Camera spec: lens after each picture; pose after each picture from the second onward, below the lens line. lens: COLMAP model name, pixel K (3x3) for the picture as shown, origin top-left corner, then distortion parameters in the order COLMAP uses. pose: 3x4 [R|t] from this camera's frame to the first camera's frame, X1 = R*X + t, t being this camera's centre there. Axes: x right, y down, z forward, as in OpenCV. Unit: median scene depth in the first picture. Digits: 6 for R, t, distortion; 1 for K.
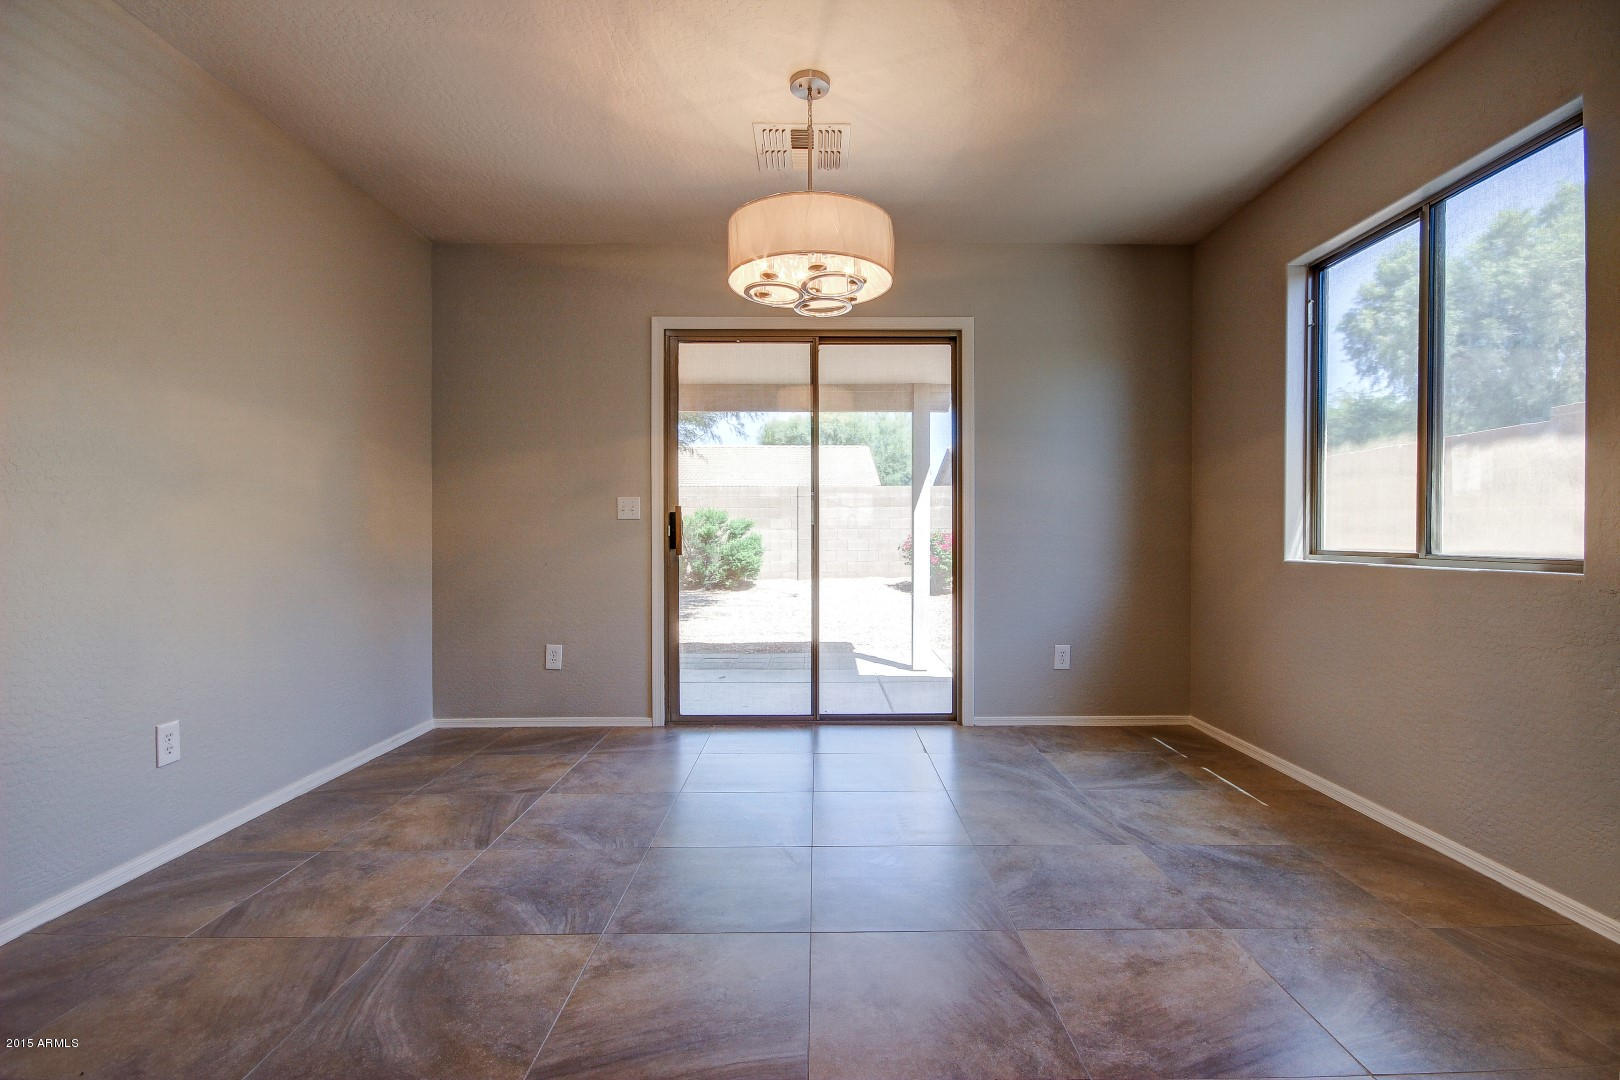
lens RADIAL K [[761.0, 0, 841.0], [0, 761.0, 542.6], [0, 0, 1]] dist [-0.001469, 0.000808]
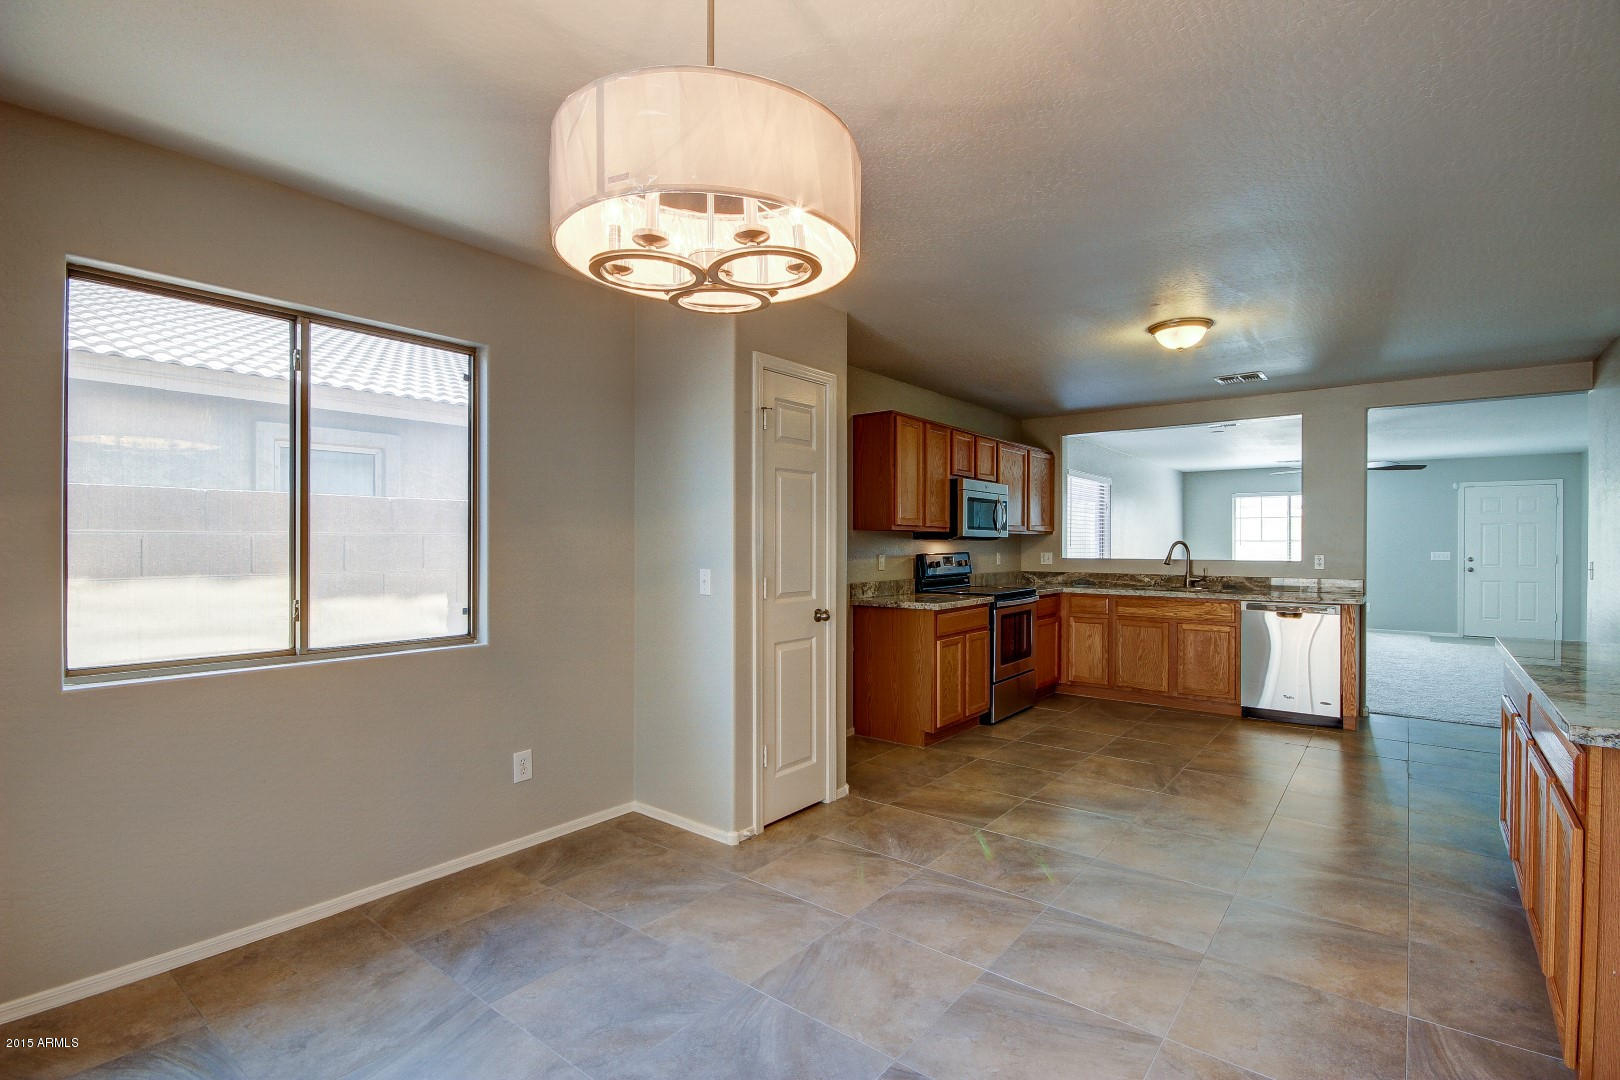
lens RADIAL K [[761.0, 0, 827.8], [0, 761.0, 547.1], [0, 0, 1]] dist [-0.001469, 0.000808]
pose [[-0.772538, -0.007471, 0.634924, -0.369401], [0.002861, 0.999880, 0.015246, -0.113279], [-0.634962, 0.013594, -0.772424, 1.109340]]
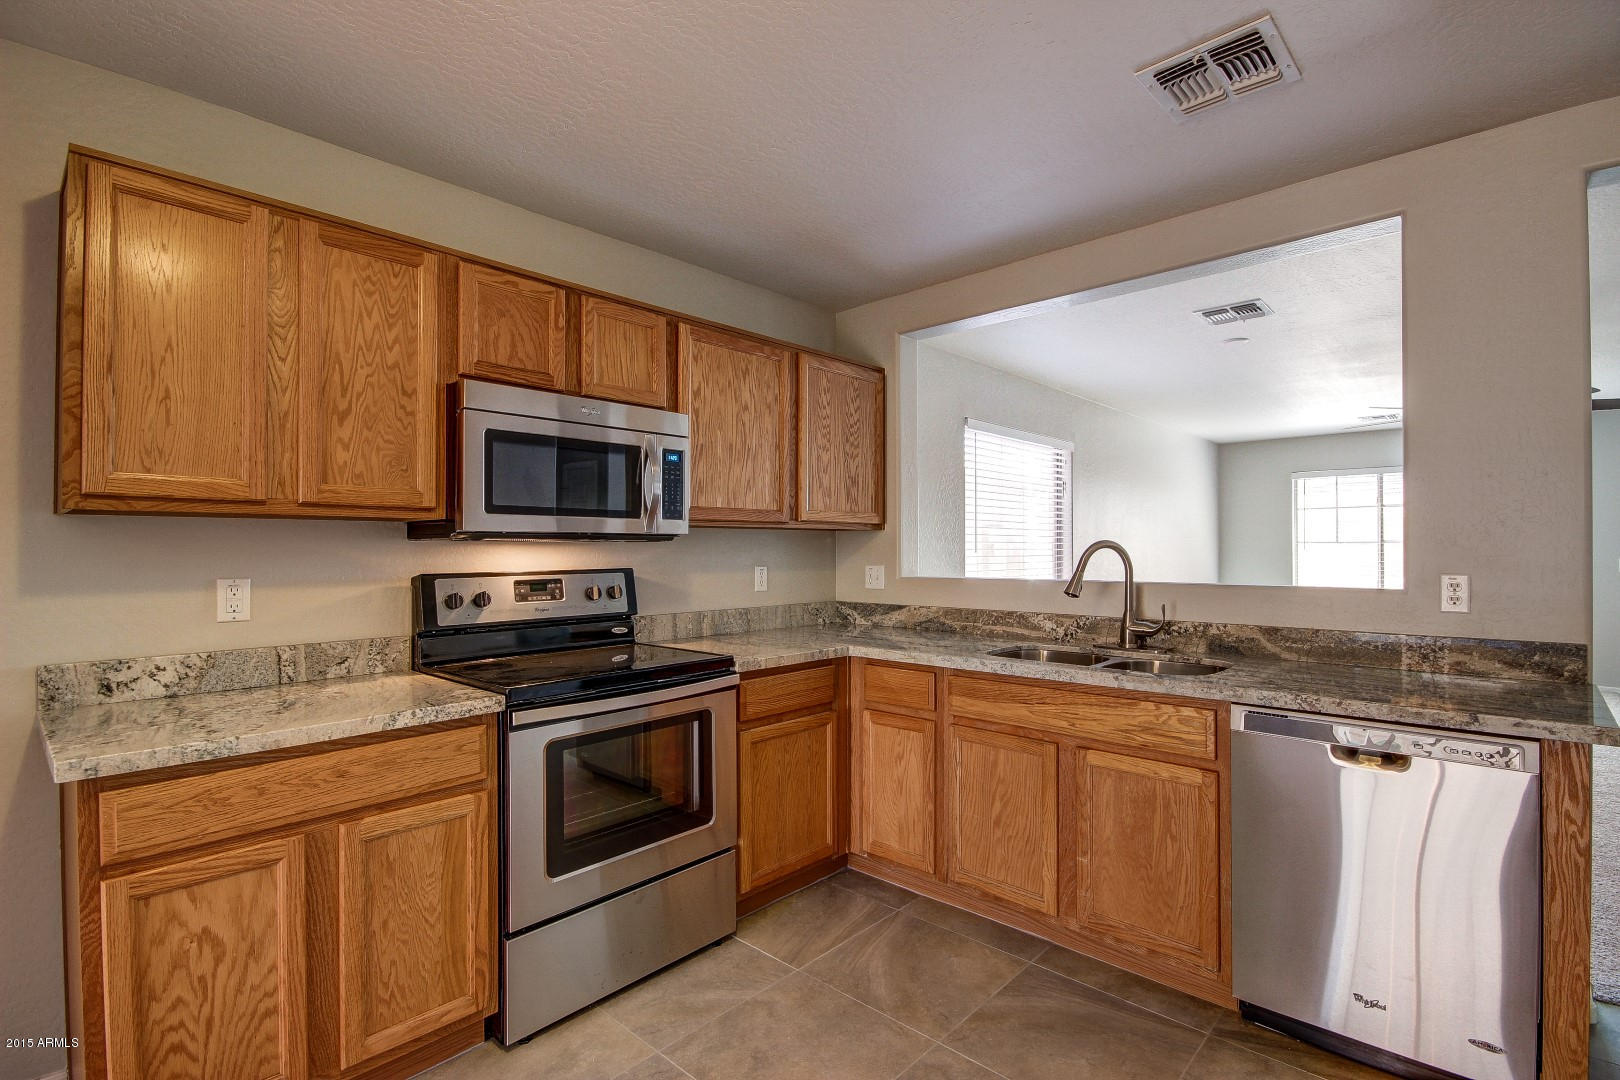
lens RADIAL K [[761.0, 0, 829.1], [0, 761.0, 543.9], [0, 0, 1]] dist [-0.001469, 0.000808]
pose [[-0.715015, 0.003782, 0.699099, -0.193913], [0.008720, 0.999956, 0.003509, -0.098858], [-0.699055, 0.008605, -0.715016, -0.191146]]
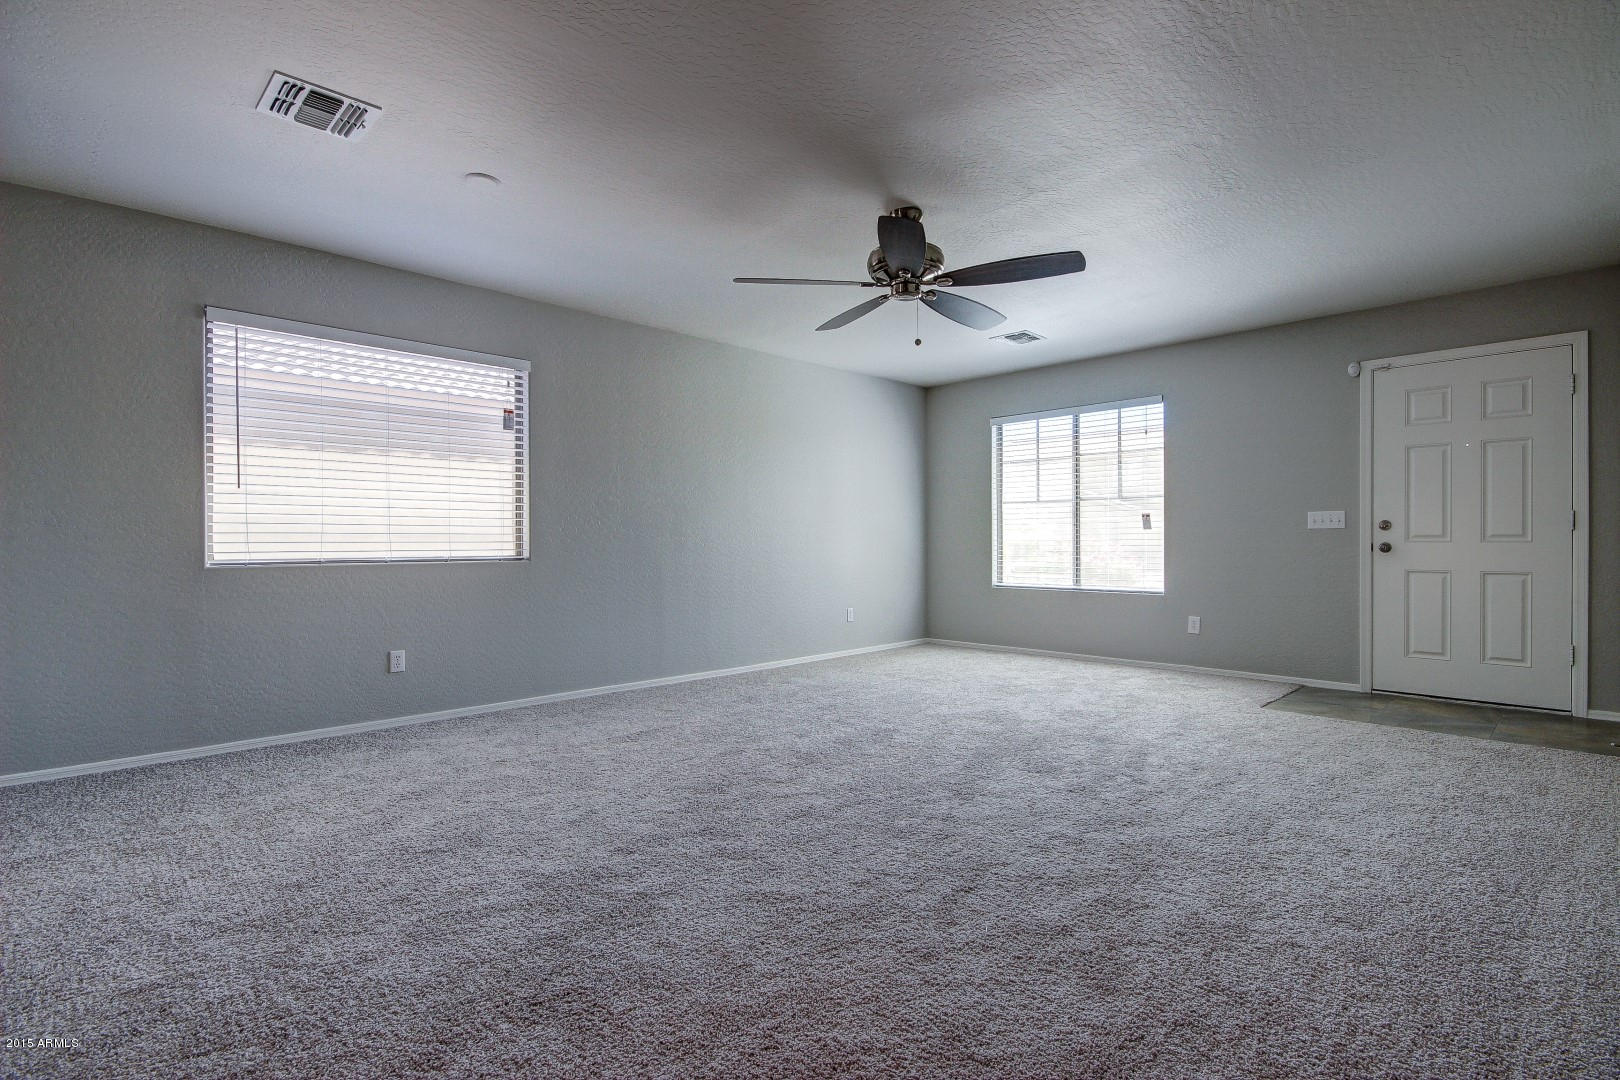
lens RADIAL K [[761.0, 0, 826.3], [0, 761.0, 542.9], [0, 0, 1]] dist [-0.001469, 0.000808]
pose [[-0.678327, -0.006503, 0.734732, -0.798255], [0.009474, 0.999800, 0.017596, -0.001596], [-0.734699, 0.018896, -0.678129, -1.395462]]
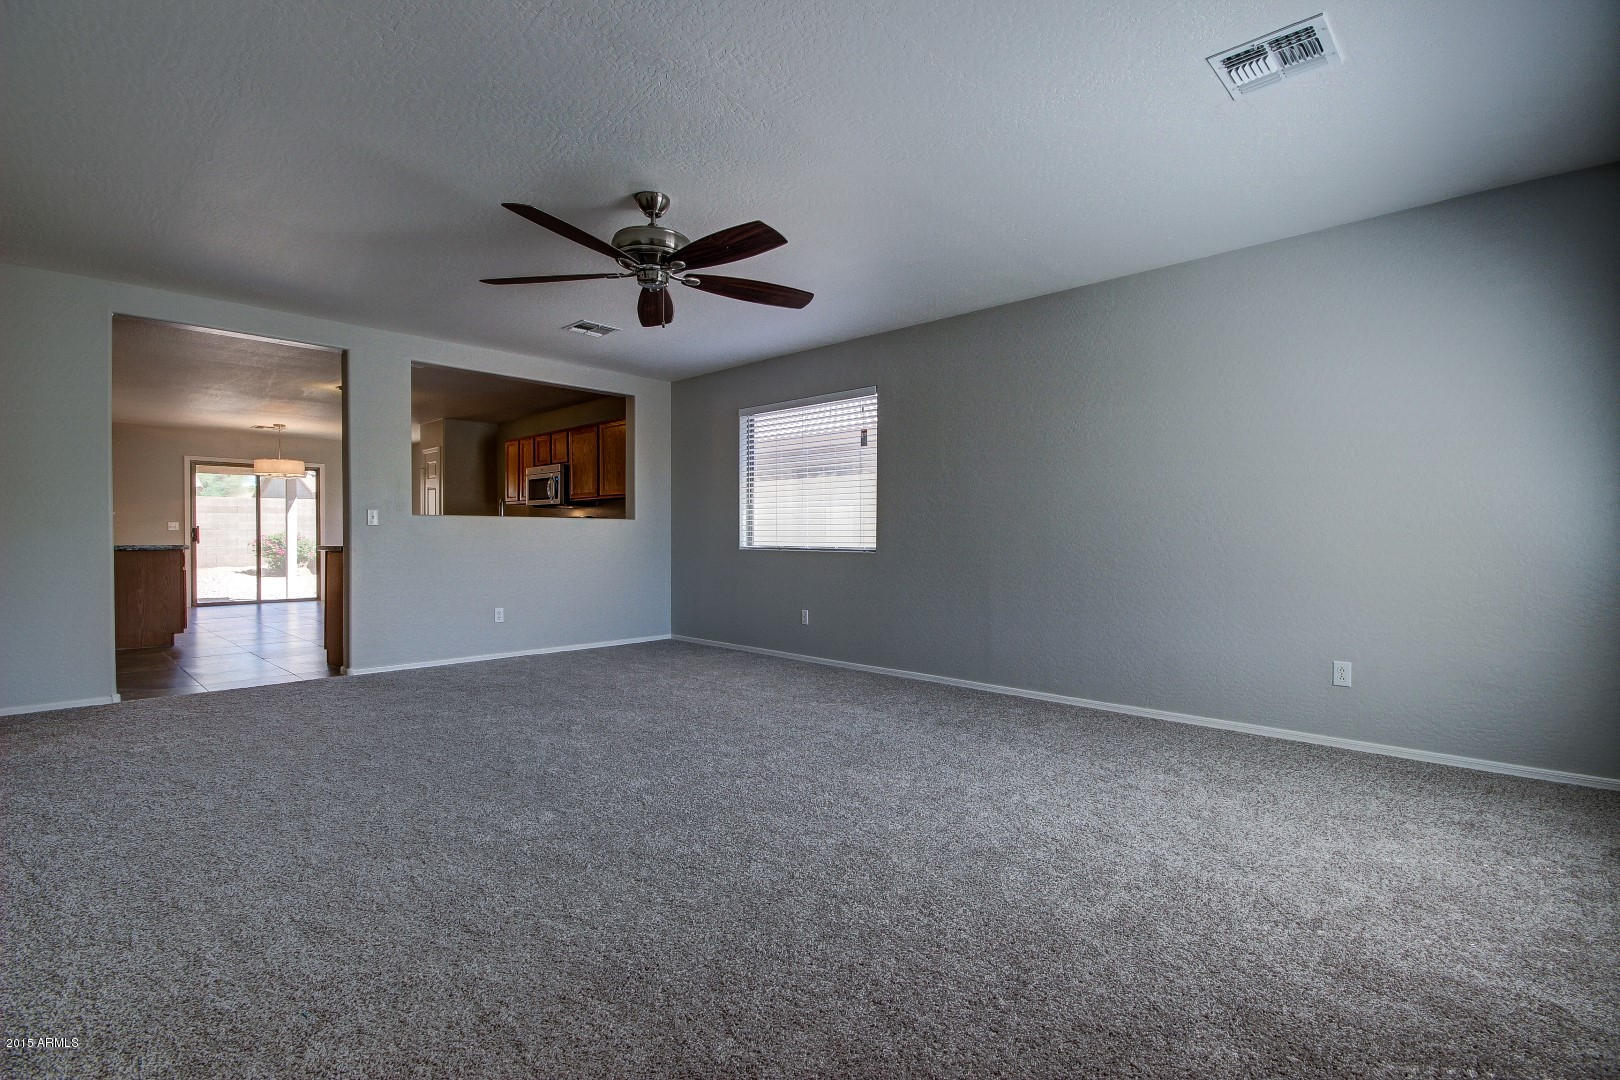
lens RADIAL K [[761.0, 0, 821.2], [0, 761.0, 532.1], [0, 0, 1]] dist [-0.001469, 0.000808]
pose [[0.719580, -0.000919, 0.694409, -0.639177], [0.008571, 0.999935, -0.007559, 0.018425], [-0.694357, 0.011391, 0.719541, -3.215730]]
